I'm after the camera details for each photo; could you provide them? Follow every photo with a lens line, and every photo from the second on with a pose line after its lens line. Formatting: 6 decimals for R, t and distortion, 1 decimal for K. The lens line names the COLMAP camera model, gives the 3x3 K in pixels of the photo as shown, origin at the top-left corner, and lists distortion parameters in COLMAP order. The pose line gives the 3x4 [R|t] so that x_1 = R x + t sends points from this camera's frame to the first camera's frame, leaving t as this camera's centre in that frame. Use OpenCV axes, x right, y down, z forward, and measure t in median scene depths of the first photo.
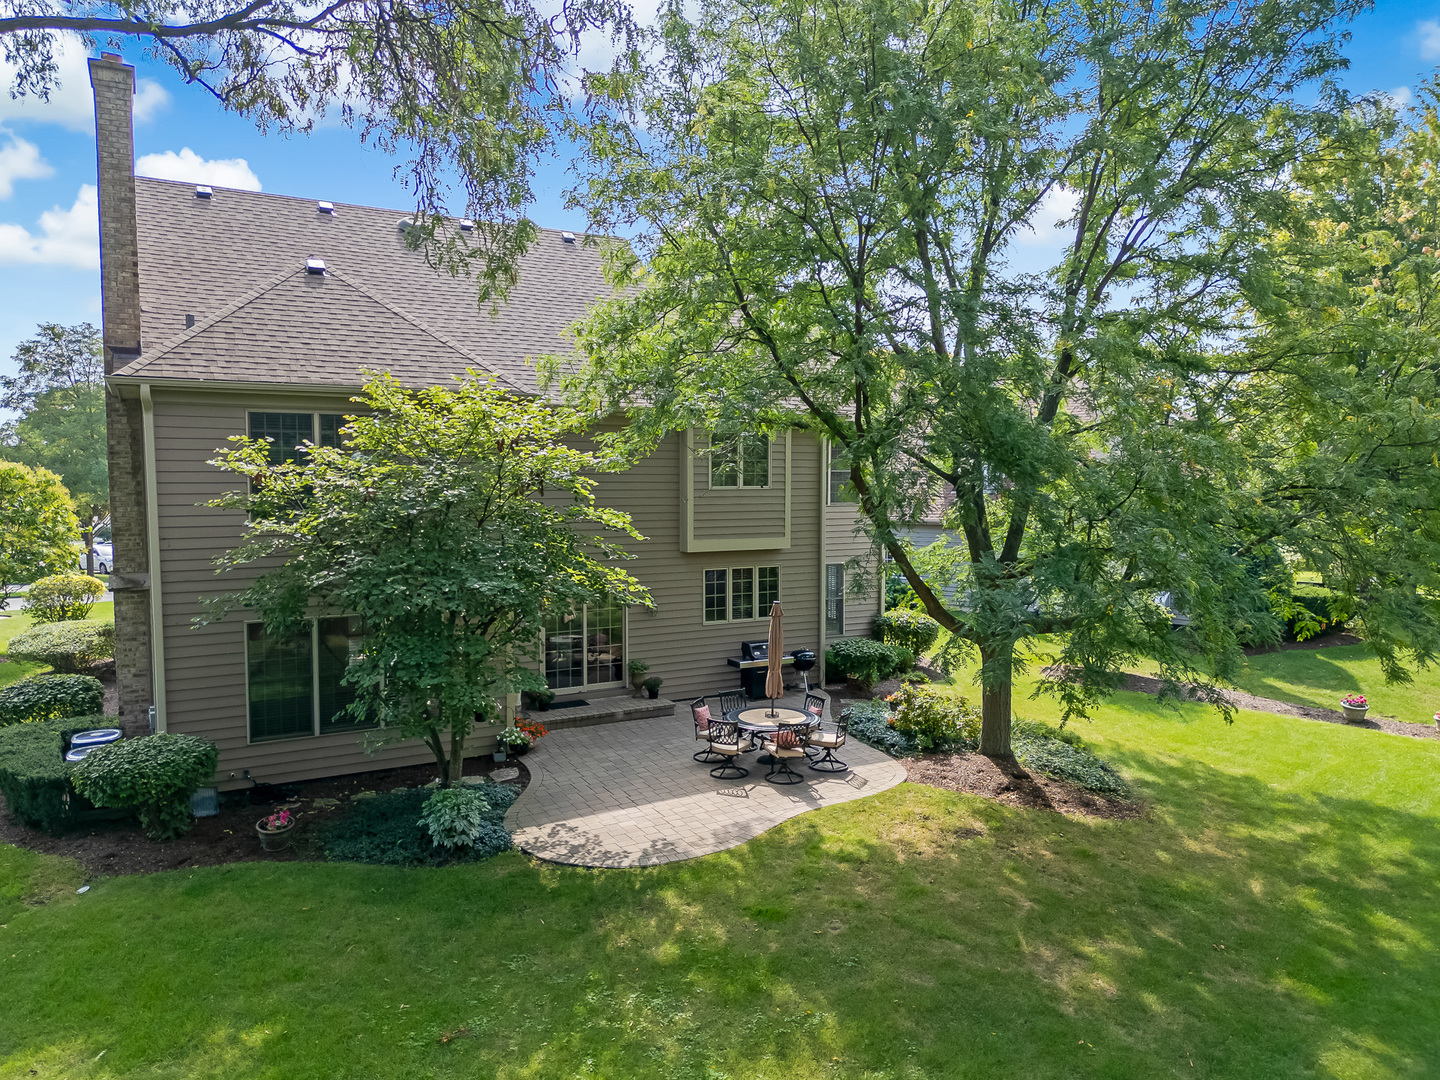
lens RADIAL K [[1041.0, 0, 699.1], [0, 1041.0, 539.6], [0, 0, 1]] dist [0.050288, -0.052630]
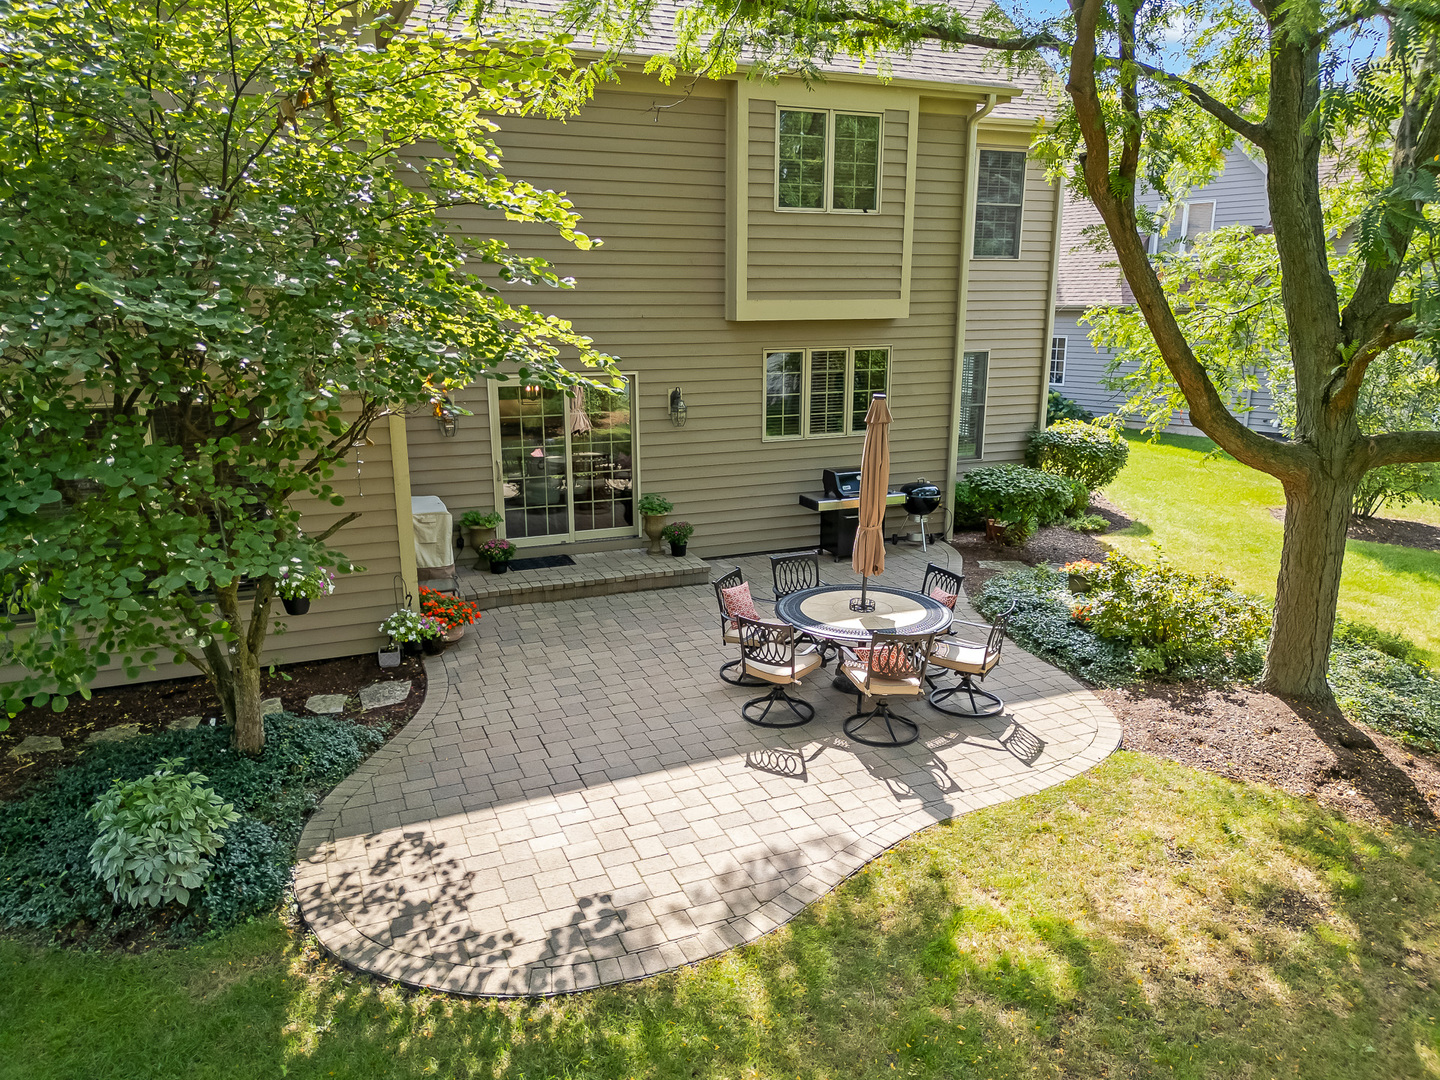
lens RADIAL K [[1041.0, 0, 699.1], [0, 1041.0, 539.6], [0, 0, 1]] dist [0.050288, -0.052630]
pose [[0.994496, 0.024208, -0.101936, 0.040707], [-0.006569, 0.985433, 0.169936, 0.043845], [0.104565, -0.168331, 0.980169, 0.475783]]
